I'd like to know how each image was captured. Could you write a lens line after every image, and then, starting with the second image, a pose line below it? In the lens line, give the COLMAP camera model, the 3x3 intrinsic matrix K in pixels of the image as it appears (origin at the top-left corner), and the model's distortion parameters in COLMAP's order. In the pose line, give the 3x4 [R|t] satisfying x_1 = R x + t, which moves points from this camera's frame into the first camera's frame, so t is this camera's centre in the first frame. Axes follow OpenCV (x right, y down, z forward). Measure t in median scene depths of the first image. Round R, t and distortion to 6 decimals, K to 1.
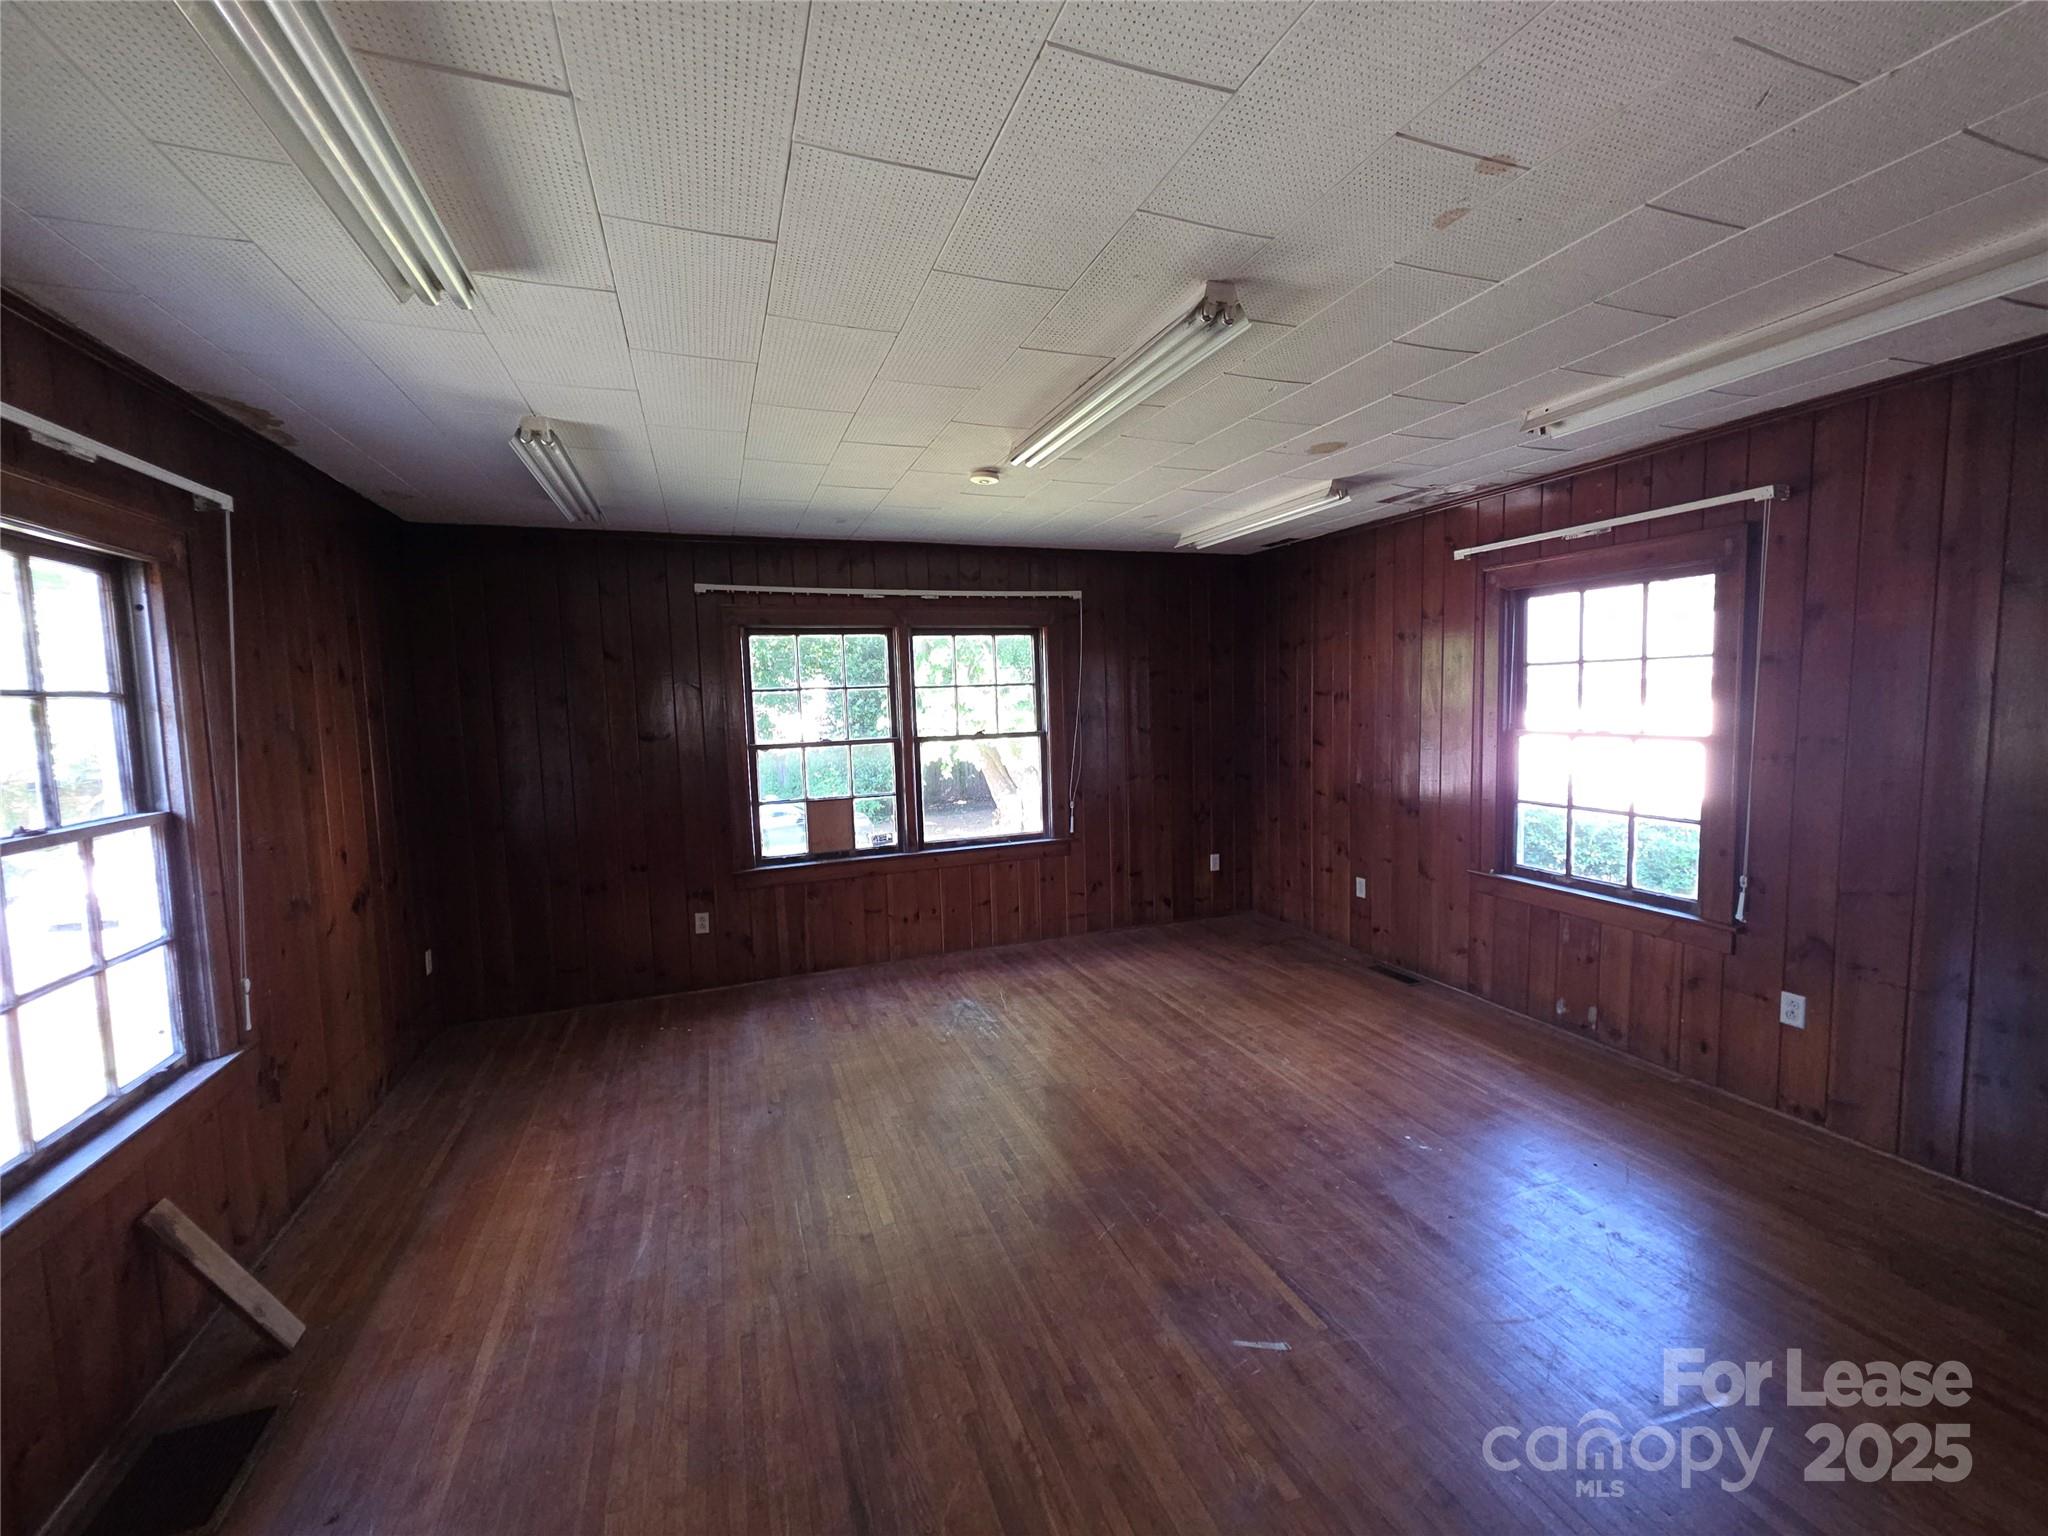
lens RADIAL K [[850.2, 0, 1024.0], [0, 850.2, 768.0], [0, 0, 1]] dist [0.012964, 0.000043]
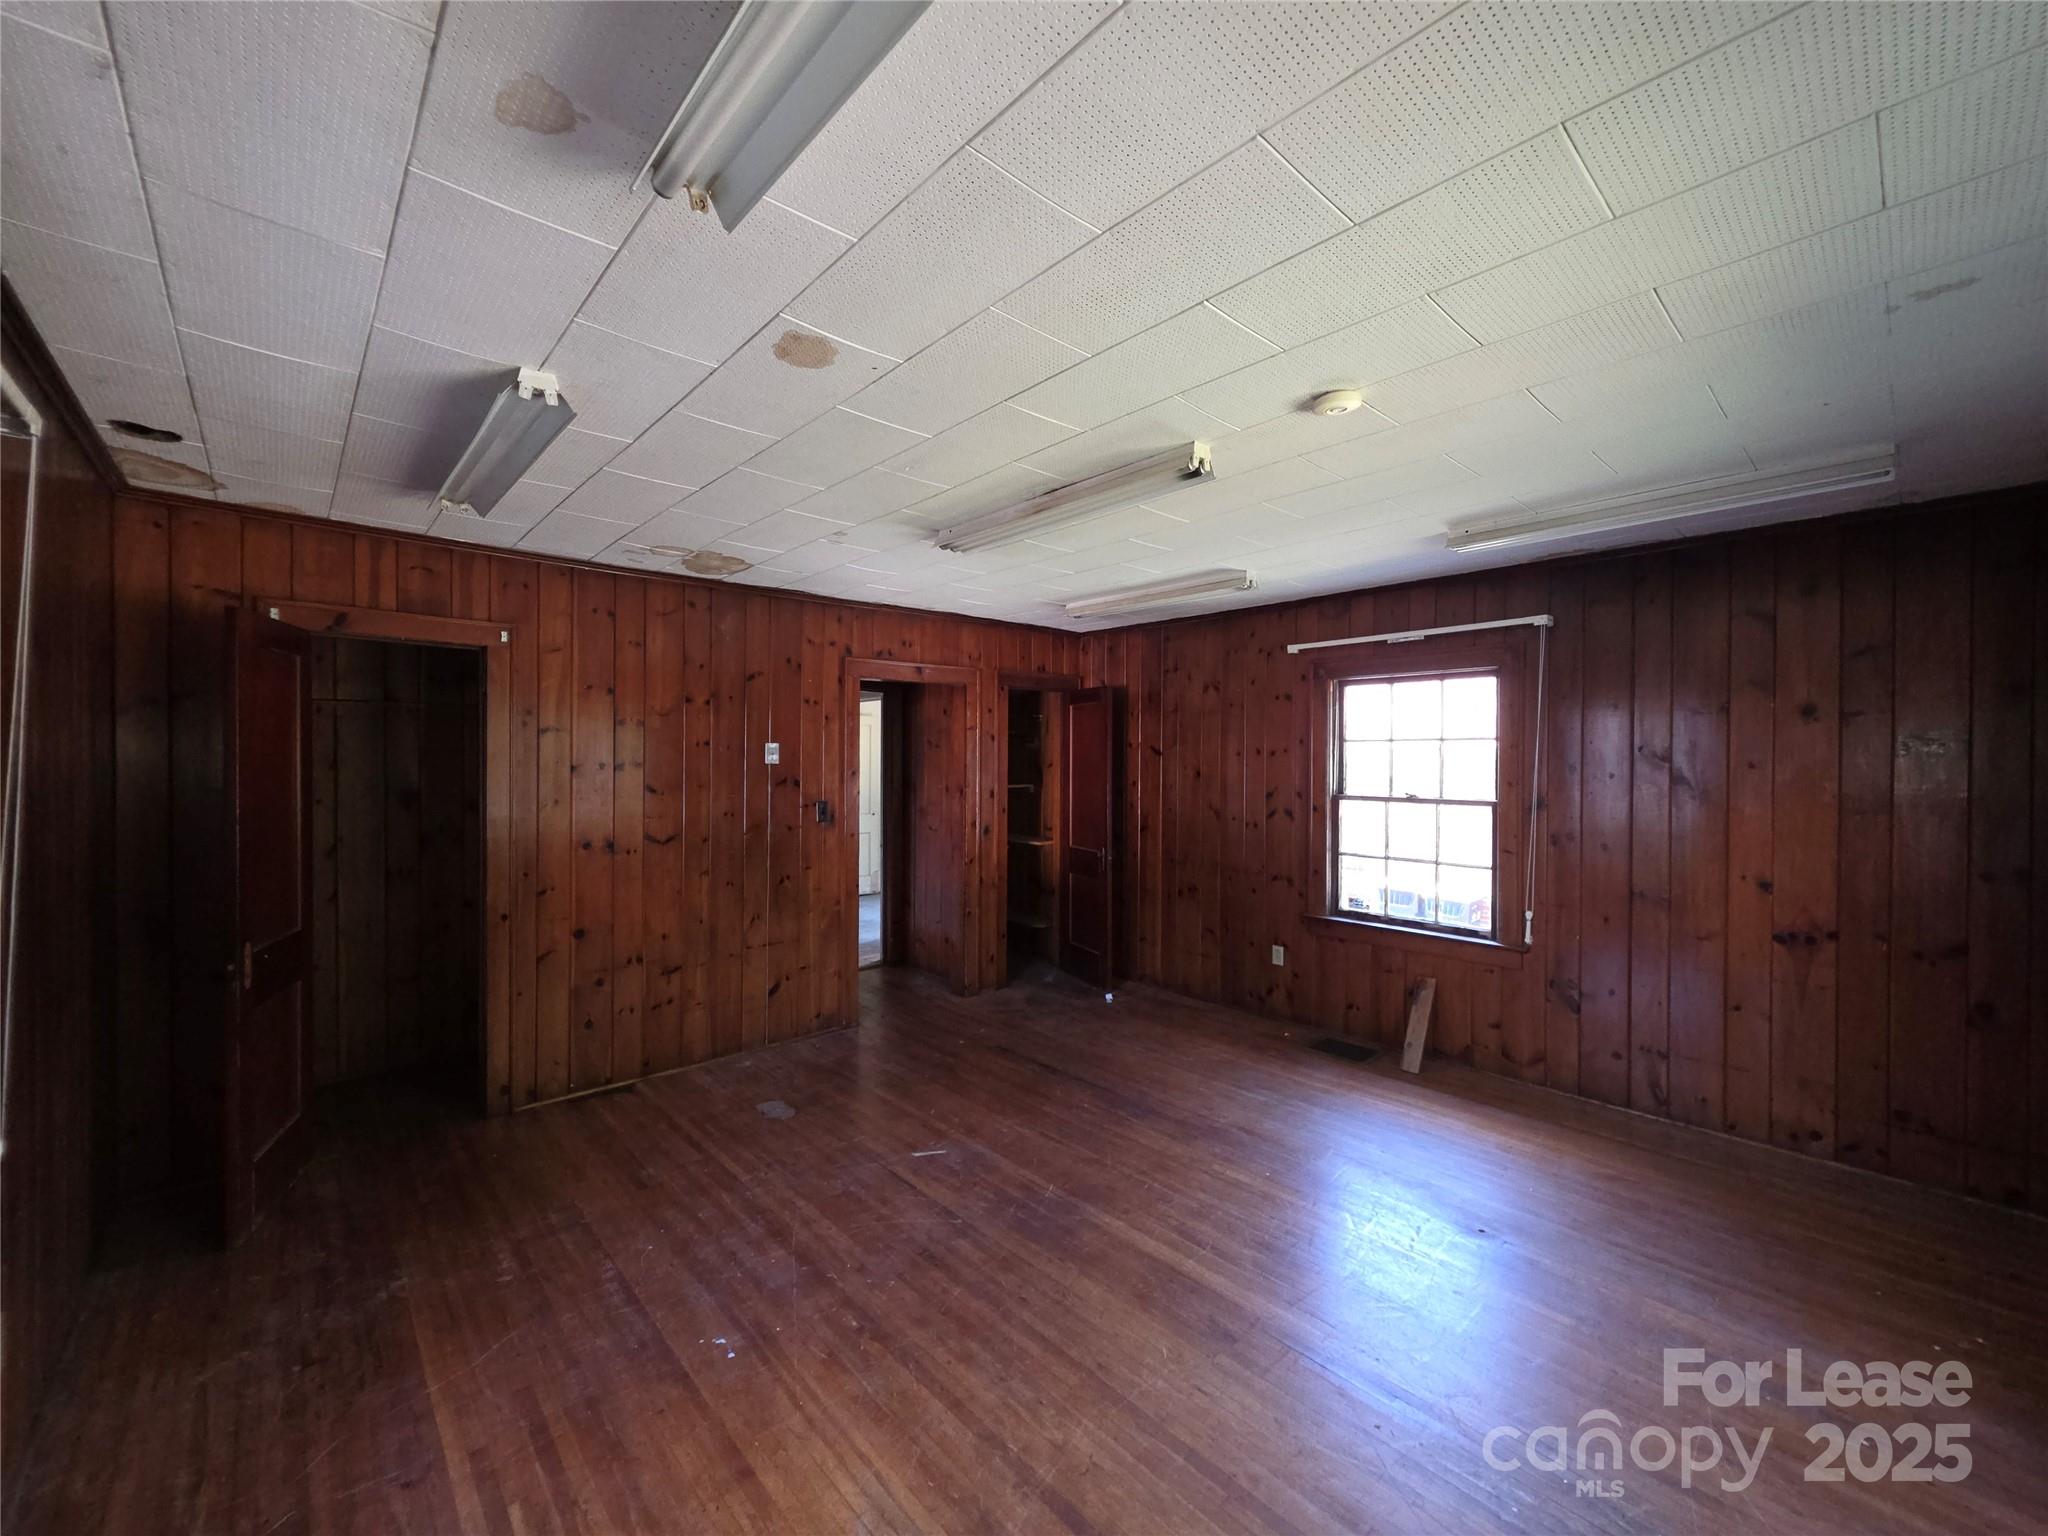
lens RADIAL K [[850.2, 0, 1024.0], [0, 850.2, 768.0], [0, 0, 1]] dist [0.012964, 0.000043]
pose [[-0.934069, 0.034343, -0.355437, 0.542737], [-0.002980, 0.994580, 0.103930, -0.186898], [0.357080, 0.098136, -0.928904, 2.056411]]
